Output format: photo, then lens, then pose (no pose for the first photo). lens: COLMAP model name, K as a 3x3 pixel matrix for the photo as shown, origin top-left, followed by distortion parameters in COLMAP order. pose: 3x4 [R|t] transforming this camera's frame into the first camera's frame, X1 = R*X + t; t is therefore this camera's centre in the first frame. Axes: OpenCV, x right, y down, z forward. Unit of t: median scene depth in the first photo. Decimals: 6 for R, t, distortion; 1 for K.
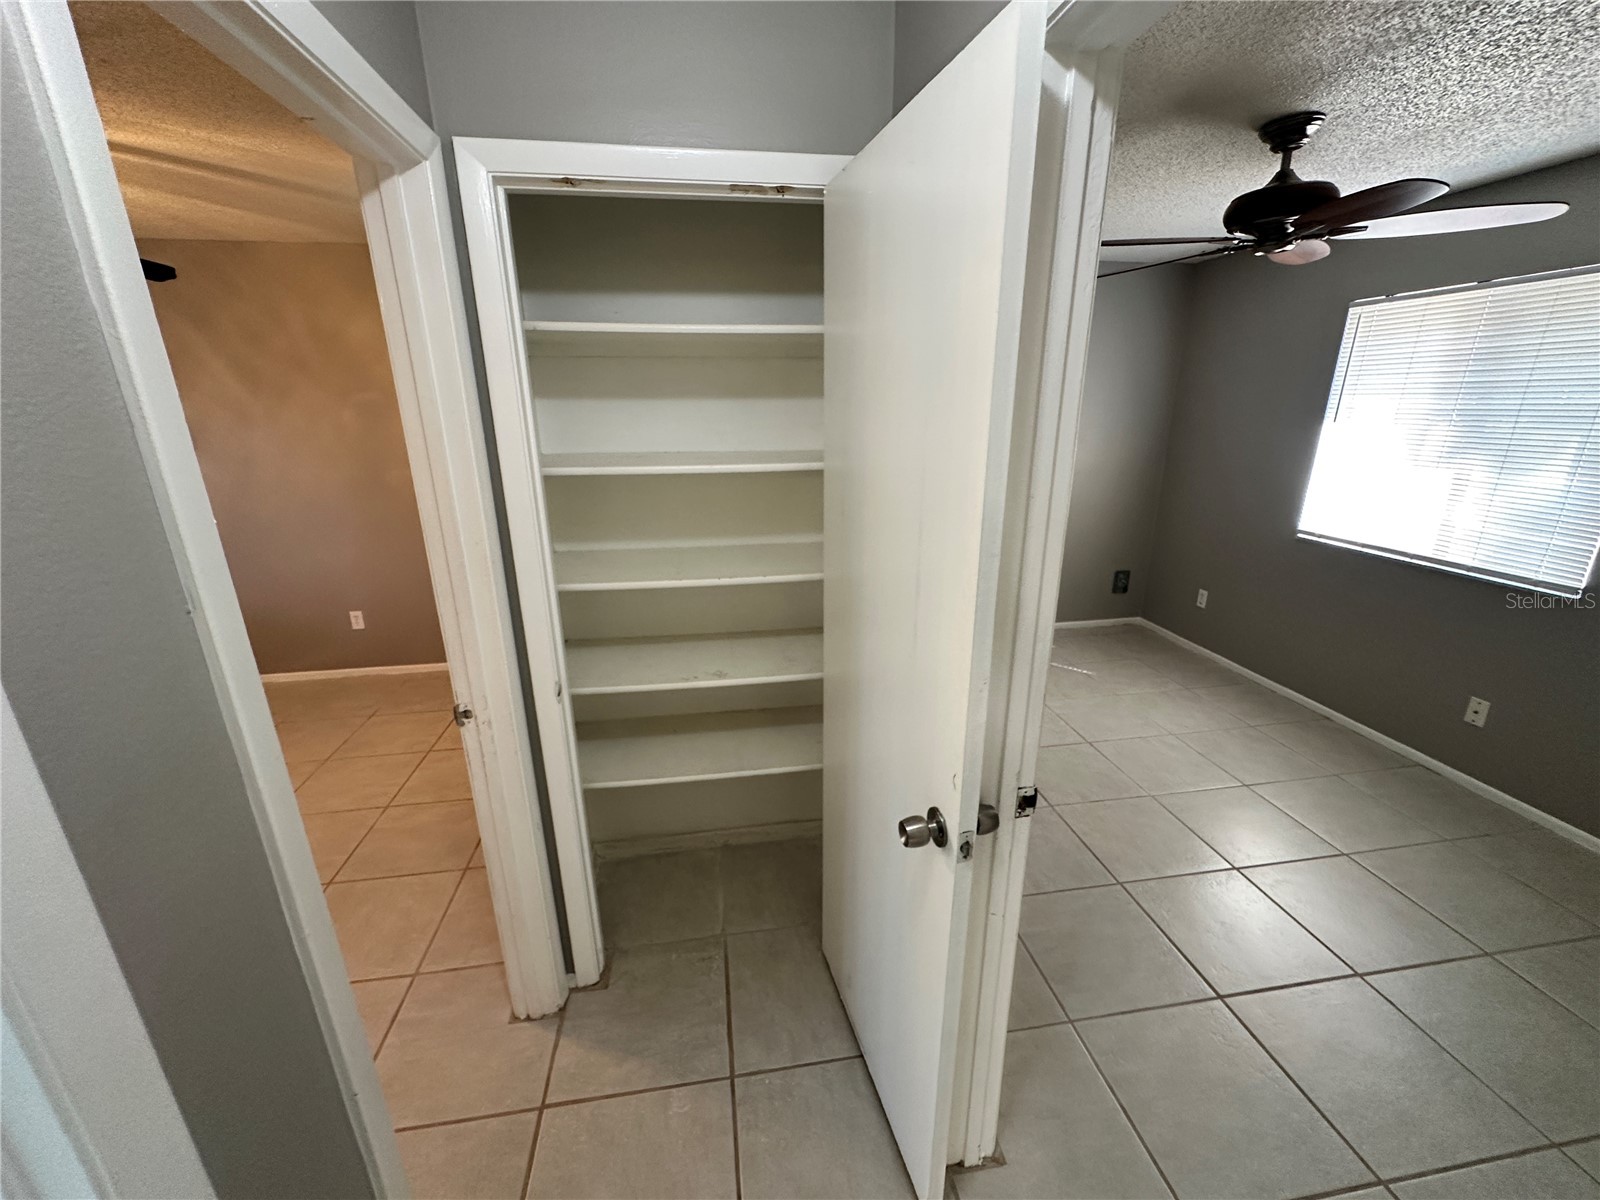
lens RADIAL K [[639.8, 0, 797.5], [0, 639.8, 604.6], [0, 0, 1]] dist [-0.002828, -0.000351]
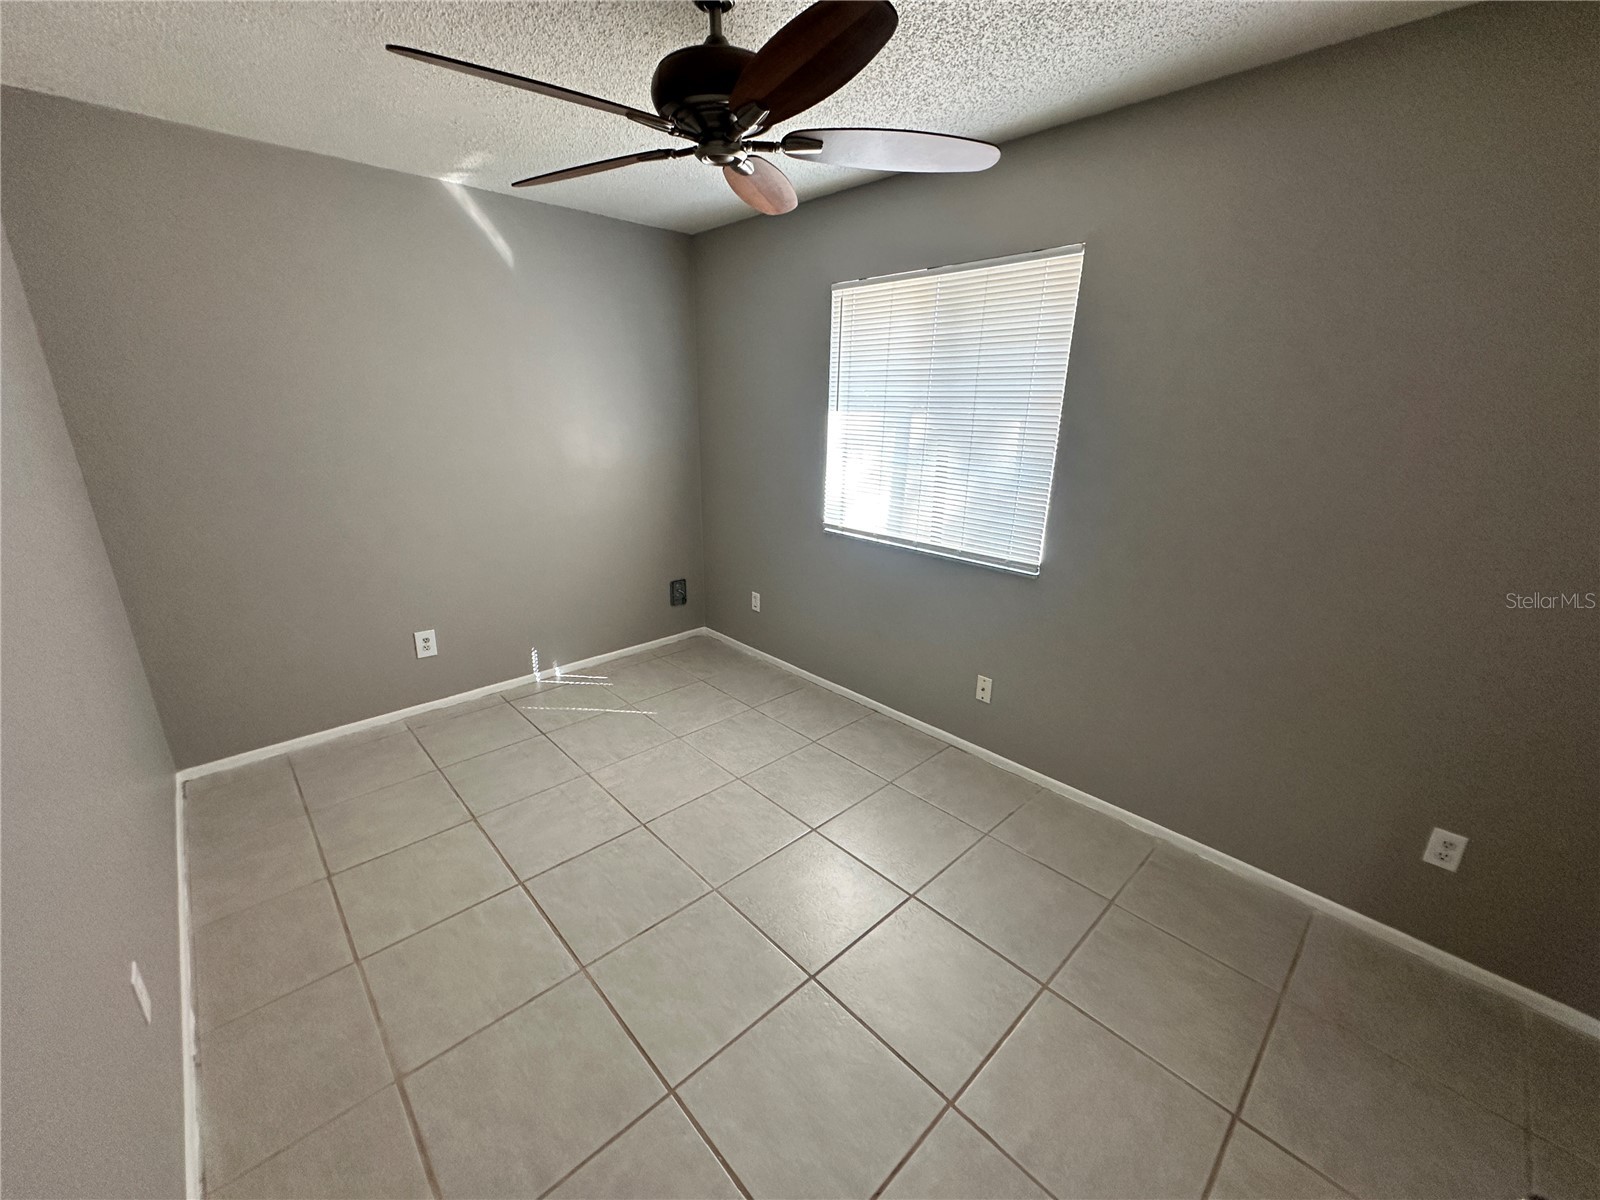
lens RADIAL K [[639.8, 0, 797.5], [0, 639.8, 604.6], [0, 0, 1]] dist [-0.002828, -0.000351]
pose [[0.823938, -0.150261, 0.546395, 0.239662], [0.148445, 0.987765, 0.047792, -0.056531], [-0.546891, 0.041732, 0.836163, 0.259291]]
